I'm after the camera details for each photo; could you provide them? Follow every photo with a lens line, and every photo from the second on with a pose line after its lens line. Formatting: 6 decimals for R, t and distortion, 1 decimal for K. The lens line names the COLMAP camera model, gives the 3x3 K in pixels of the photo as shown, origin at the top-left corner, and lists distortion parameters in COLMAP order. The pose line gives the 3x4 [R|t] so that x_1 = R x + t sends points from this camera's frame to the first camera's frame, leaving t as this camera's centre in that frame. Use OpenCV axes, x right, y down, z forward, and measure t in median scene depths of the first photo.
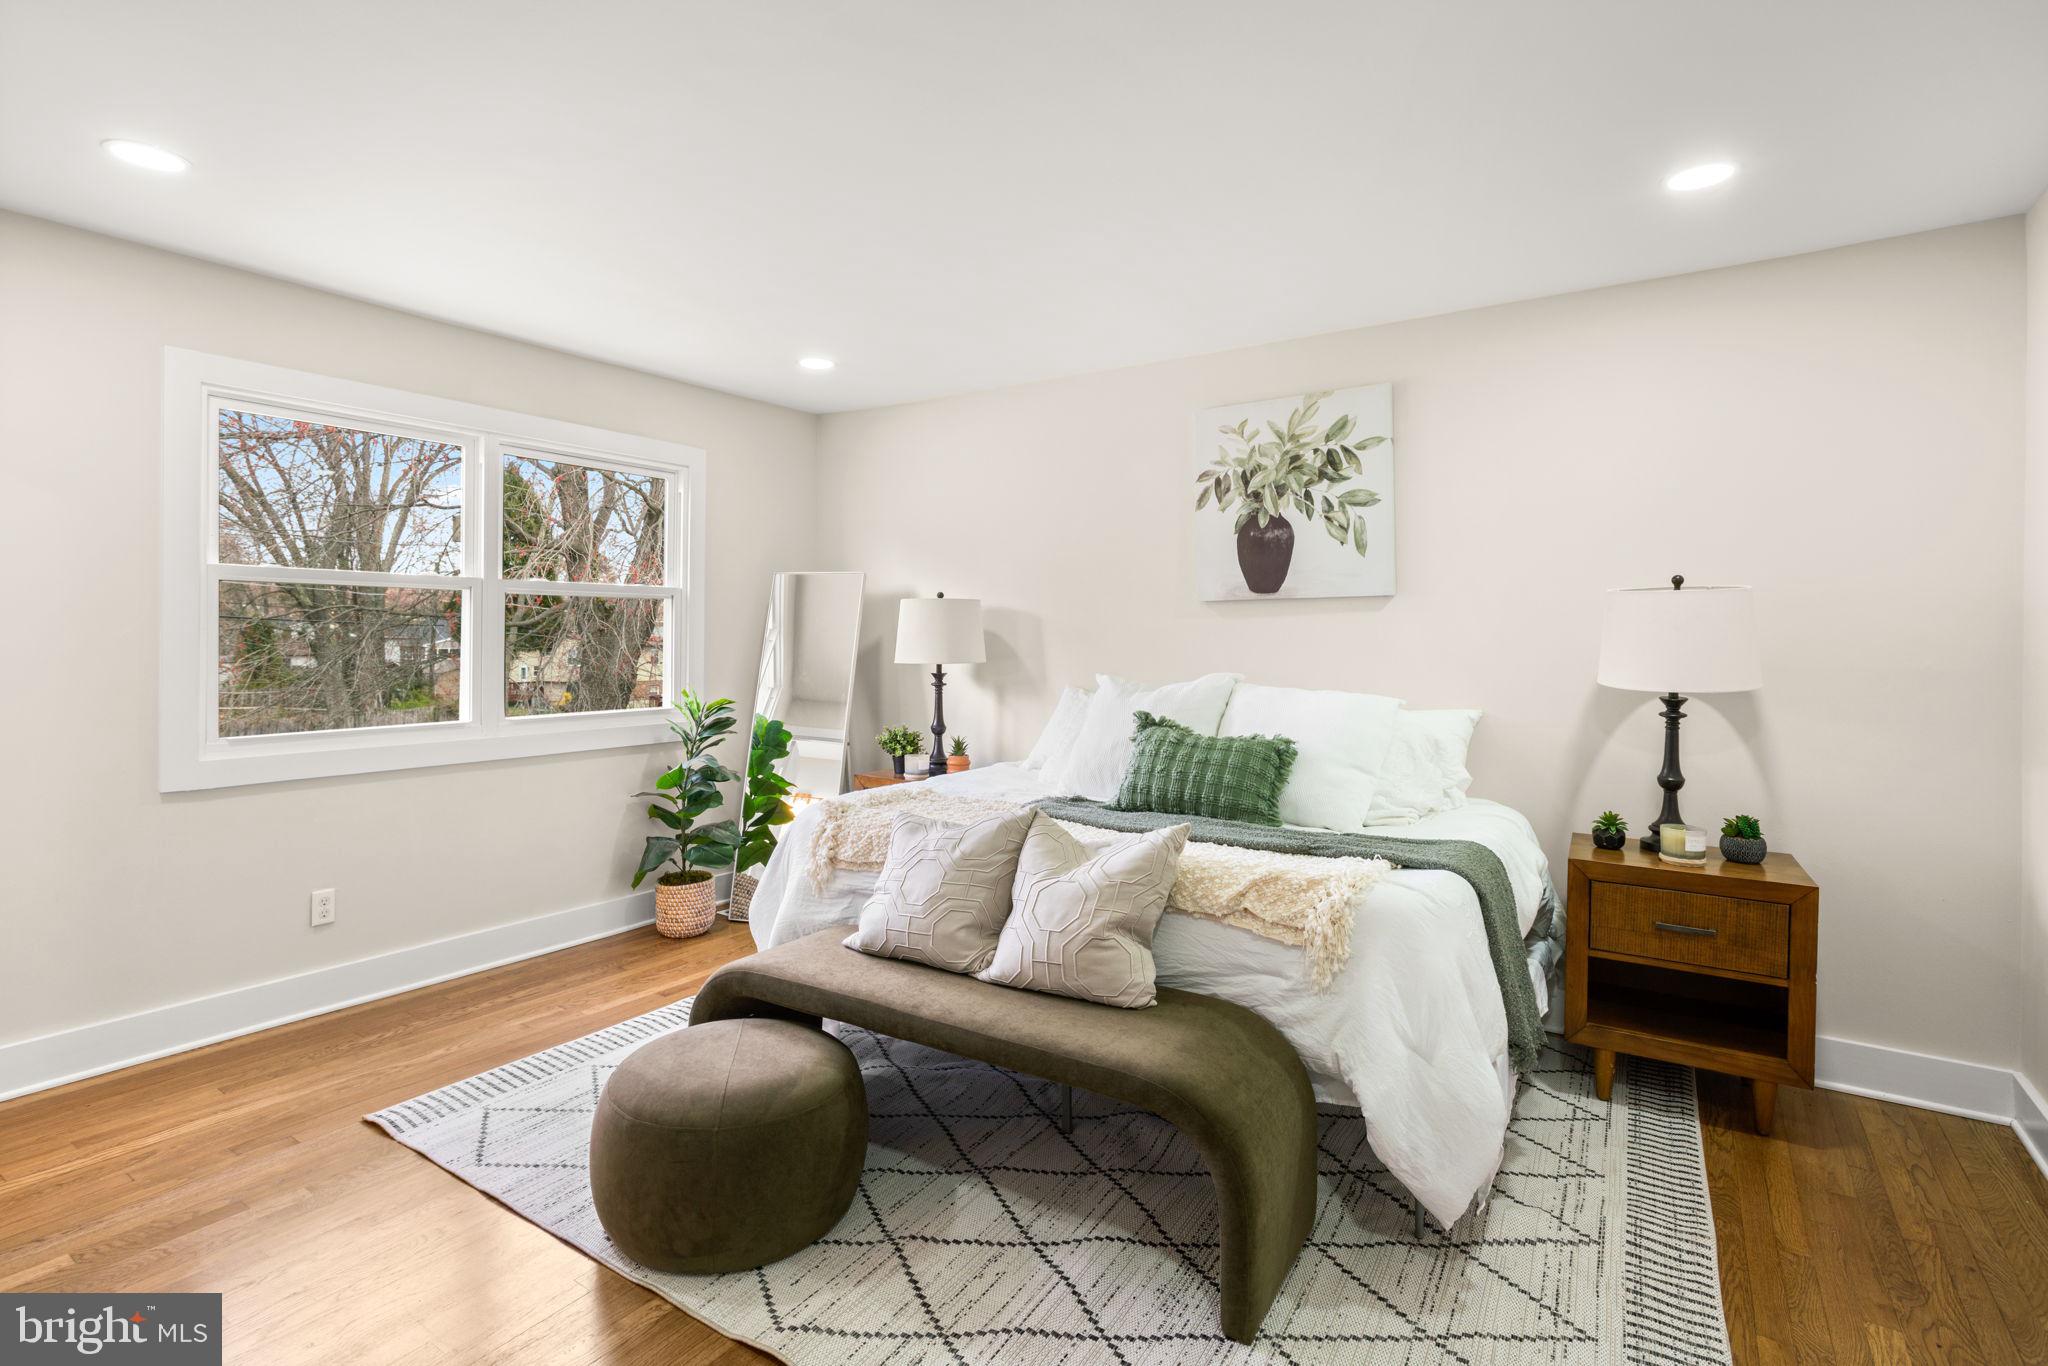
lens RADIAL K [[998.5, 0, 1031.7], [0, 998.5, 669.2], [0, 0, 1]] dist [-0.002556, 0.000902]
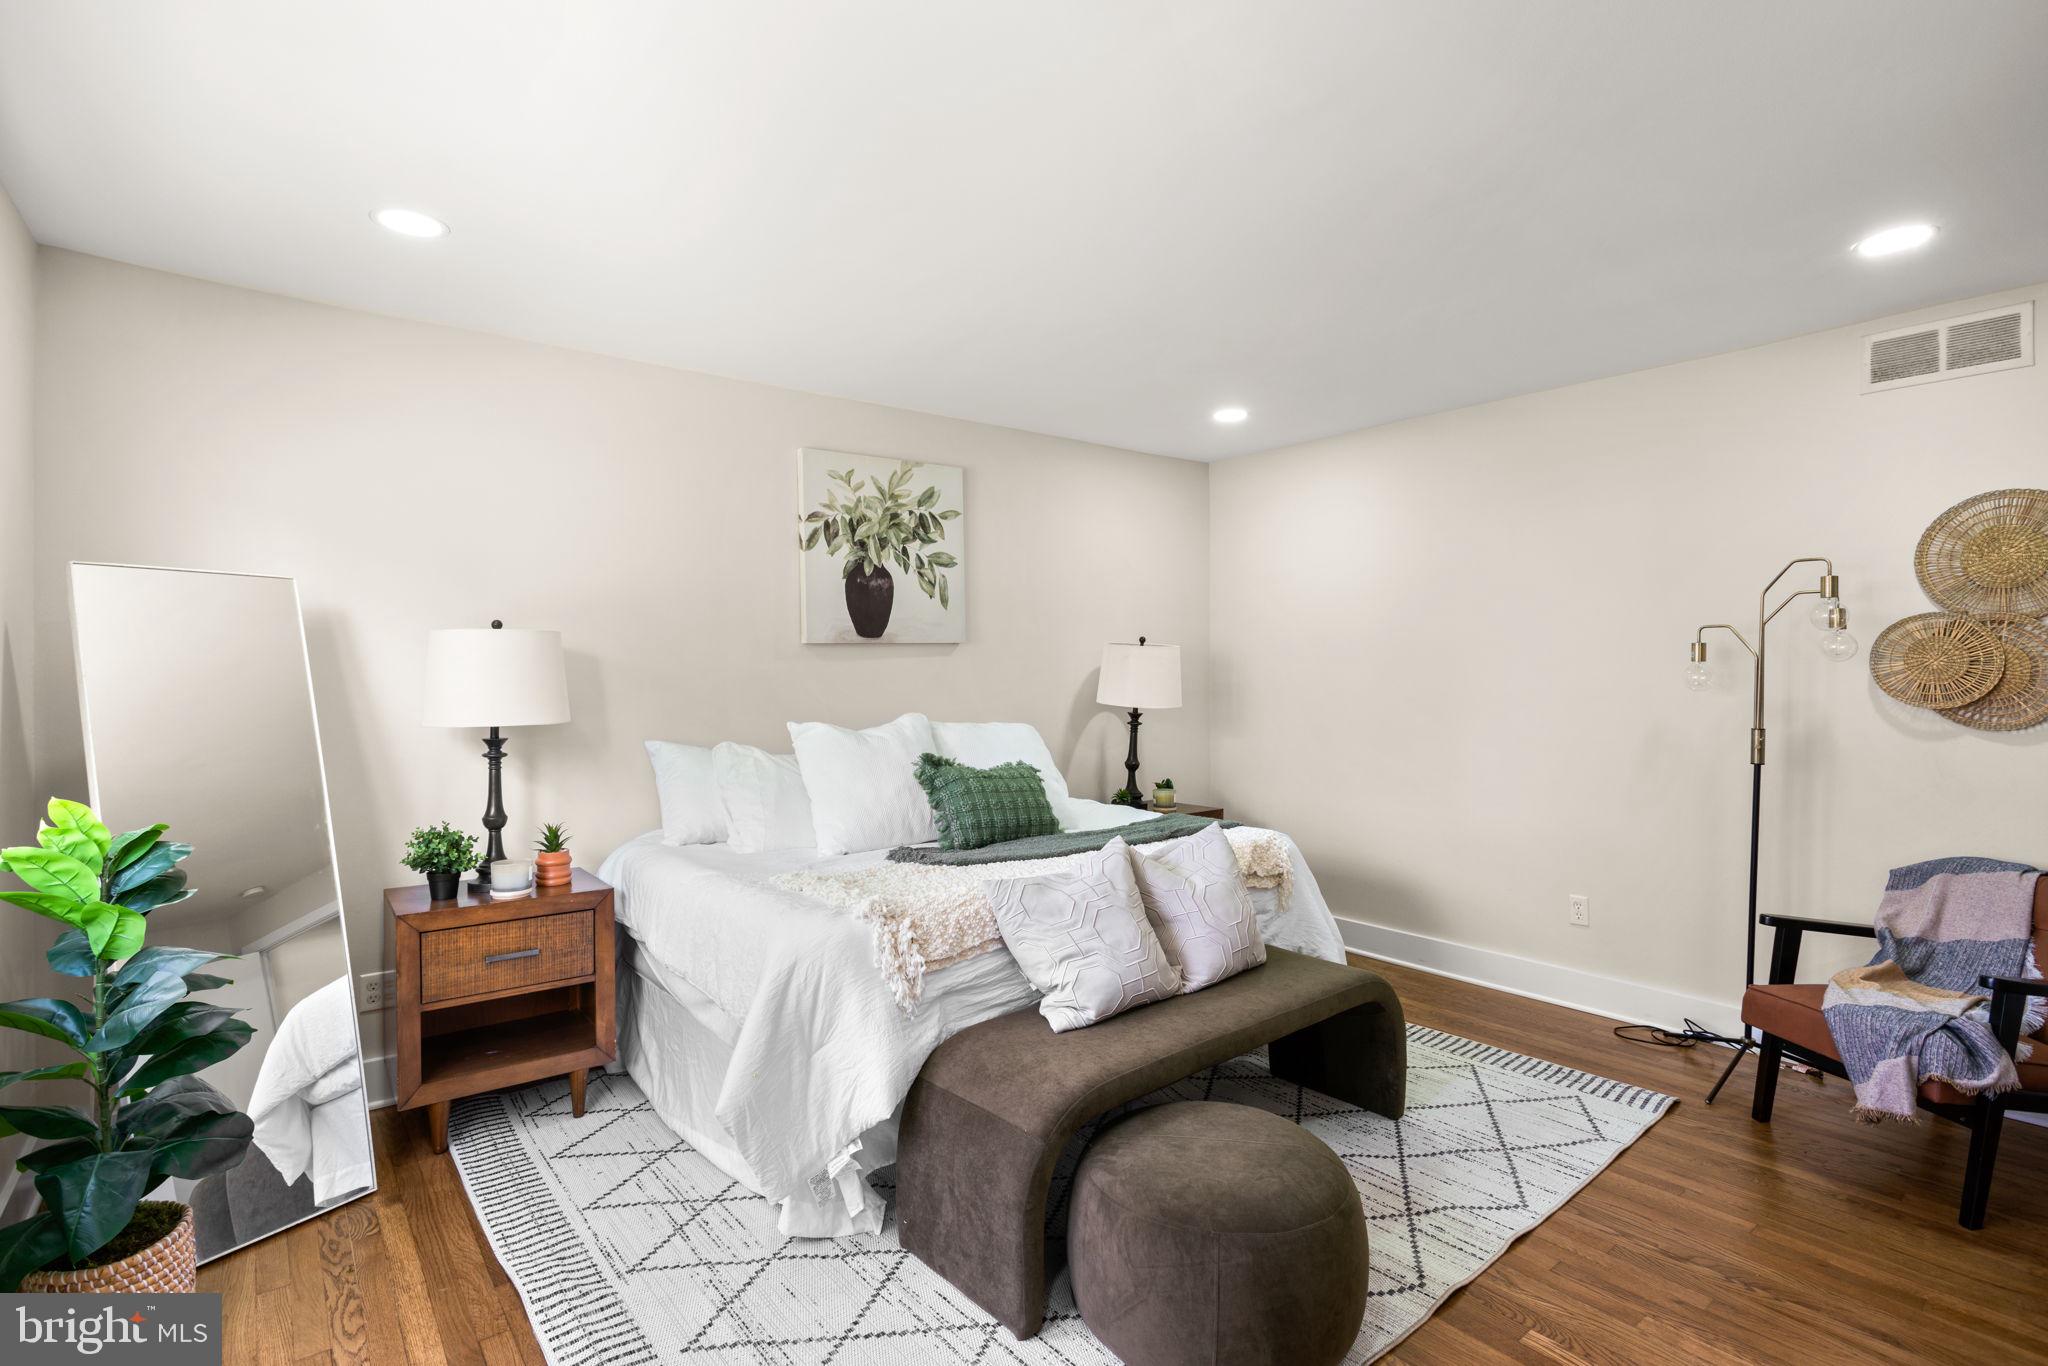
lens RADIAL K [[998.5, 0, 1035.7], [0, 998.5, 679.1], [0, 0, 1]] dist [-0.002556, 0.000902]
pose [[0.310868, -0.011278, 0.950386, -0.729867], [0.046186, 0.998928, -0.003254, -0.021438], [-0.949330, 0.044907, 0.311056, 0.518620]]
